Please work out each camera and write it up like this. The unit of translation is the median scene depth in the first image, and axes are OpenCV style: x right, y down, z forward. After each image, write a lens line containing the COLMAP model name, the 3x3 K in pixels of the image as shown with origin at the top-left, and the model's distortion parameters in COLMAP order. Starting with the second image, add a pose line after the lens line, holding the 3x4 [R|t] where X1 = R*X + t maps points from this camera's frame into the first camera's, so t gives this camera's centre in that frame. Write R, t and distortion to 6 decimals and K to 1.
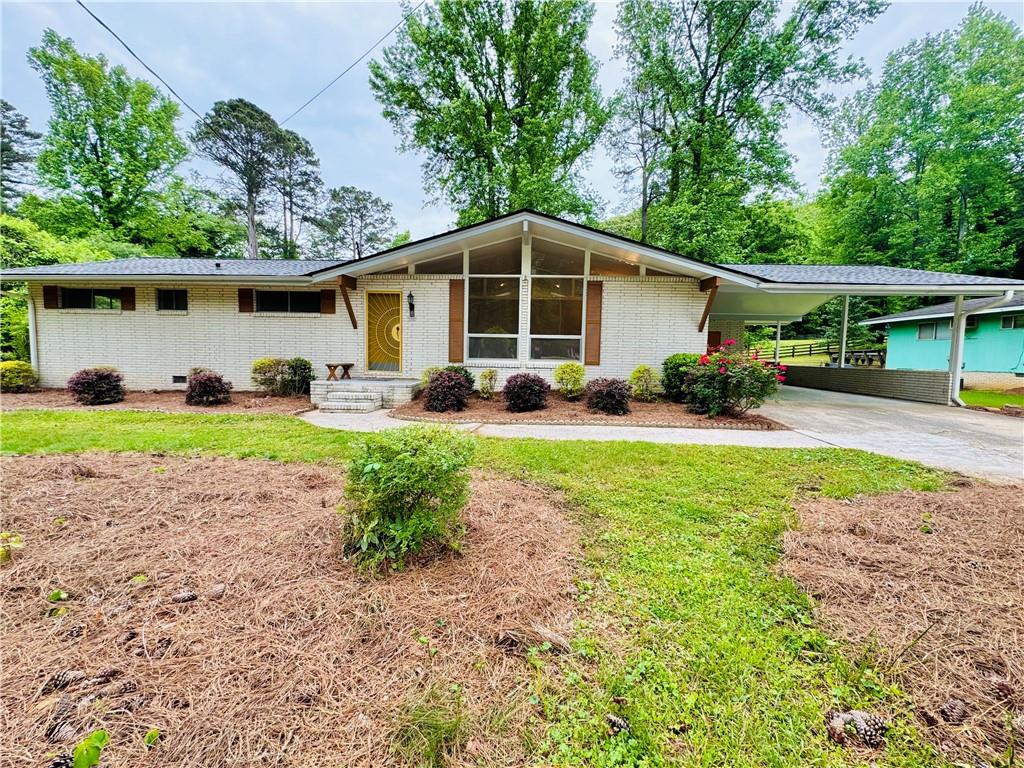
lens RADIAL K [[411.0, 0, 511.1], [0, 411.0, 381.2], [0, 0, 1]] dist [-0.002911, 0.000740]
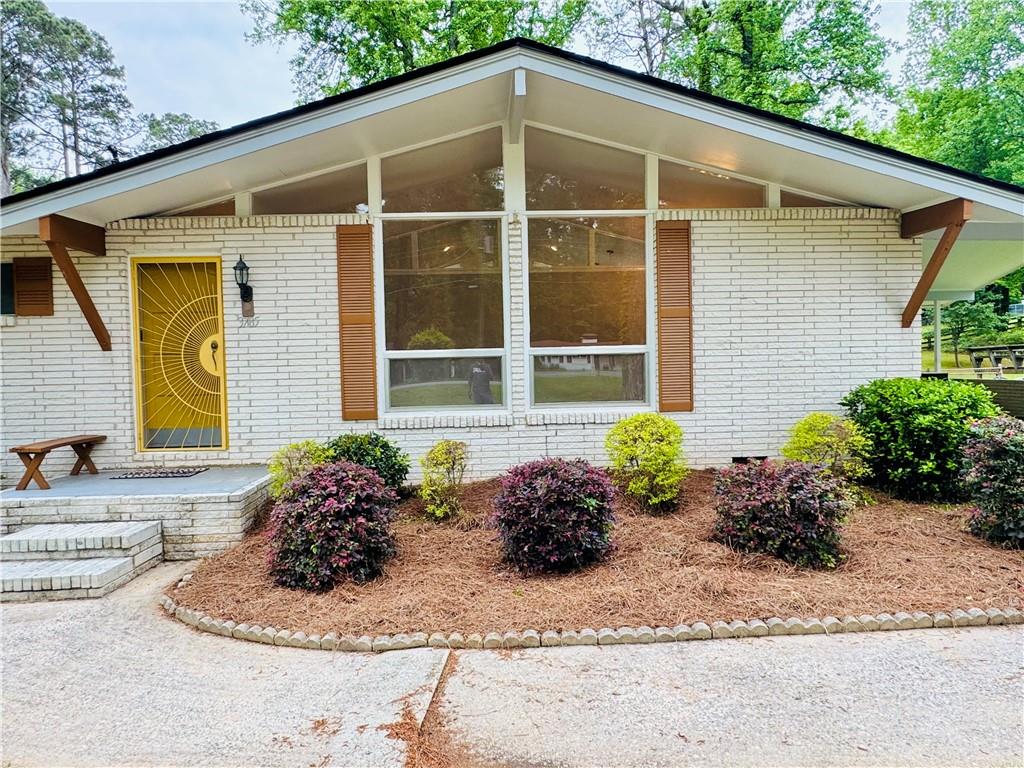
lens RADIAL K [[622.1, 0, 511.4], [0, 622.1, 386.8], [0, 0, 1]] dist [-0.003188, 0.001917]
pose [[0.994123, -0.046471, 0.097775, -0.039936], [0.049729, 0.998277, -0.031148, -0.052112], [-0.096159, 0.035828, 0.994721, 0.346486]]
